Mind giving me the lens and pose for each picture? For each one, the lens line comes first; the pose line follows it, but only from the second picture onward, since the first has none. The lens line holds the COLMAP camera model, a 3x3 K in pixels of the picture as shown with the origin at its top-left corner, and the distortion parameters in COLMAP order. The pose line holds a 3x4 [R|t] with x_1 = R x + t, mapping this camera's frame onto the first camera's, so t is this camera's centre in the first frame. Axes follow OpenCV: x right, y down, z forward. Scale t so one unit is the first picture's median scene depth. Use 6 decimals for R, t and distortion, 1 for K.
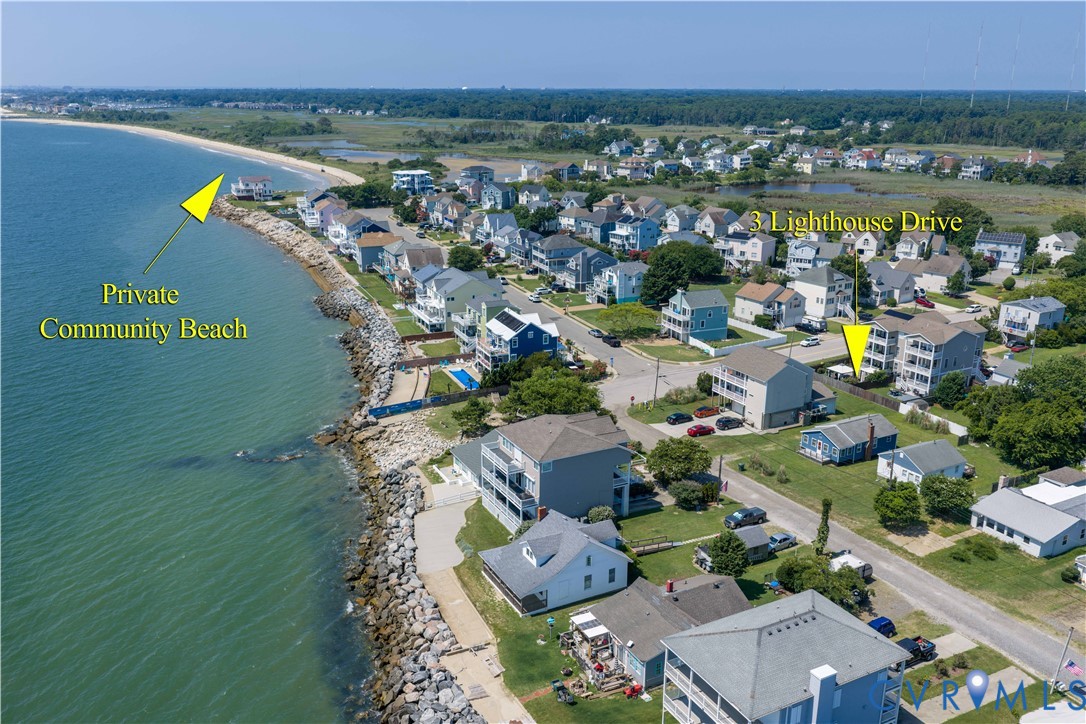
lens RADIAL K [[883.8, 0, 541.5], [0, 883.8, 361.8], [0, 0, 1]] dist [0.012770, 0.000681]
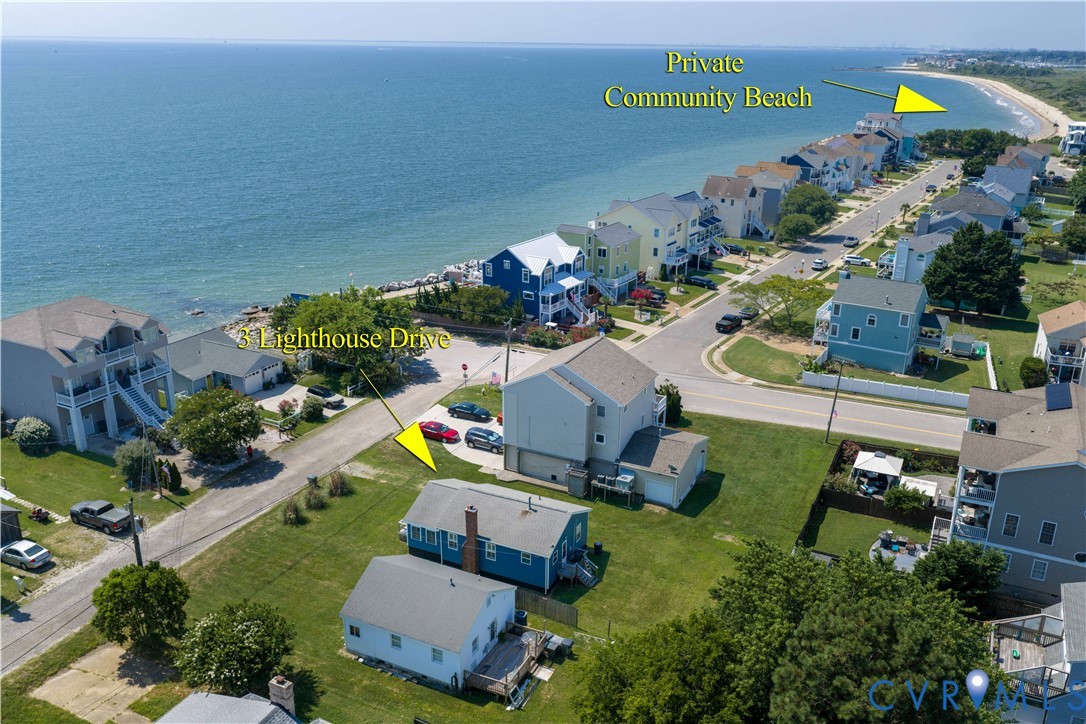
lens RADIAL K [[883.8, 0, 543.0], [0, 883.8, 362.9], [0, 0, 1]] dist [0.012770, 0.000681]
pose [[0.588954, 0.280024, -0.758102, 0.597521], [-0.248877, 0.955308, 0.159520, -0.077869], [0.768891, 0.094724, 0.632324, 0.558760]]
